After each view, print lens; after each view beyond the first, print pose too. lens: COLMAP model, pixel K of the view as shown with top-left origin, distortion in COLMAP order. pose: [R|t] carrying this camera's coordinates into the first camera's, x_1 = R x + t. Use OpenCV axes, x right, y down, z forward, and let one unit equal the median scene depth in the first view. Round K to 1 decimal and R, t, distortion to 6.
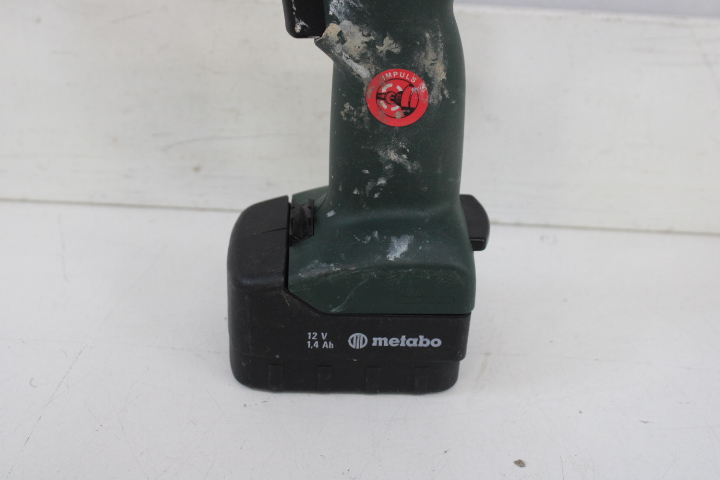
lens RADIAL K [[1022.9, 0, 360.0], [0, 1022.9, 240.0], [0, 0, 1]] dist [-0.033060, 0.066566]
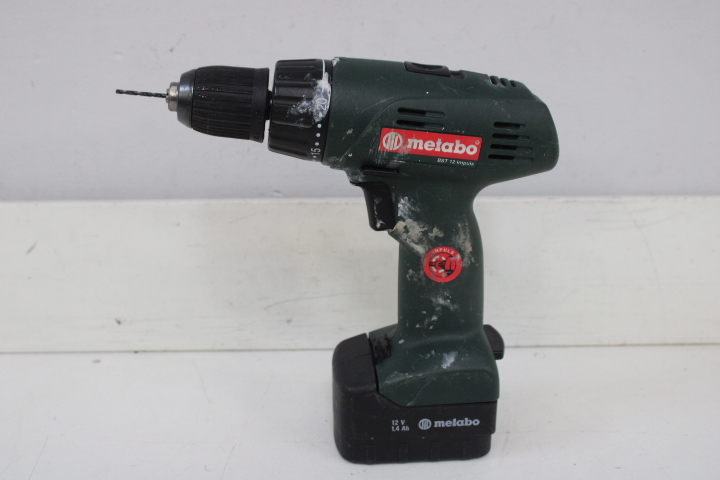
lens RADIAL K [[955.3, 0, 360.0], [0, 955.3, 240.0], [0, 0, 1]] dist [-0.059768, 0.066362]
pose [[0.997976, -0.059489, 0.022454, -0.115784], [0.062290, 0.985580, -0.157326, 0.046612], [-0.012771, 0.158406, 0.987291, -0.445927]]
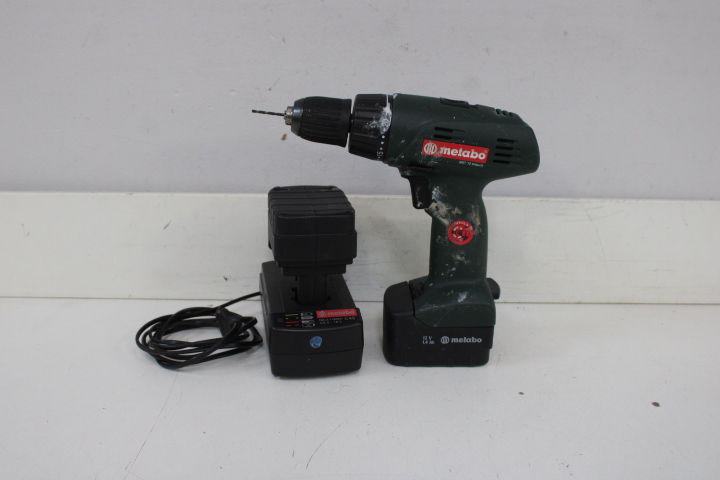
lens RADIAL K [[792.1, 0, 360.0], [0, 792.1, 240.0], [0, 0, 1]] dist [-0.108488, 0.134881]
pose [[0.999529, -0.022951, -0.020387, -0.152275], [0.018994, 0.984094, -0.176632, 0.189578], [0.024117, 0.176161, 0.984066, -0.780980]]
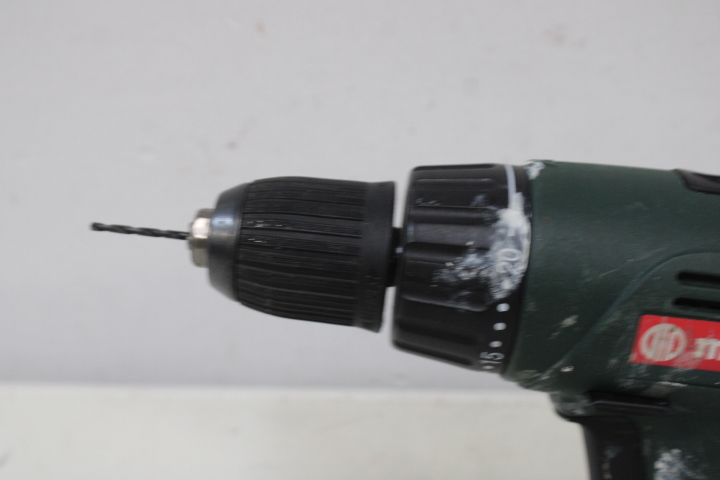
lens RADIAL K [[1016.5, 0, 358.2], [0, 1016.5, 254.1], [0, 0, 1]] dist [-0.059593, 0.040552]
pose [[0.994880, -0.045753, -0.090112, -0.163611], [0.021887, 0.968035, -0.249860, -0.186445], [0.098663, 0.246609, 0.964080, 0.171521]]
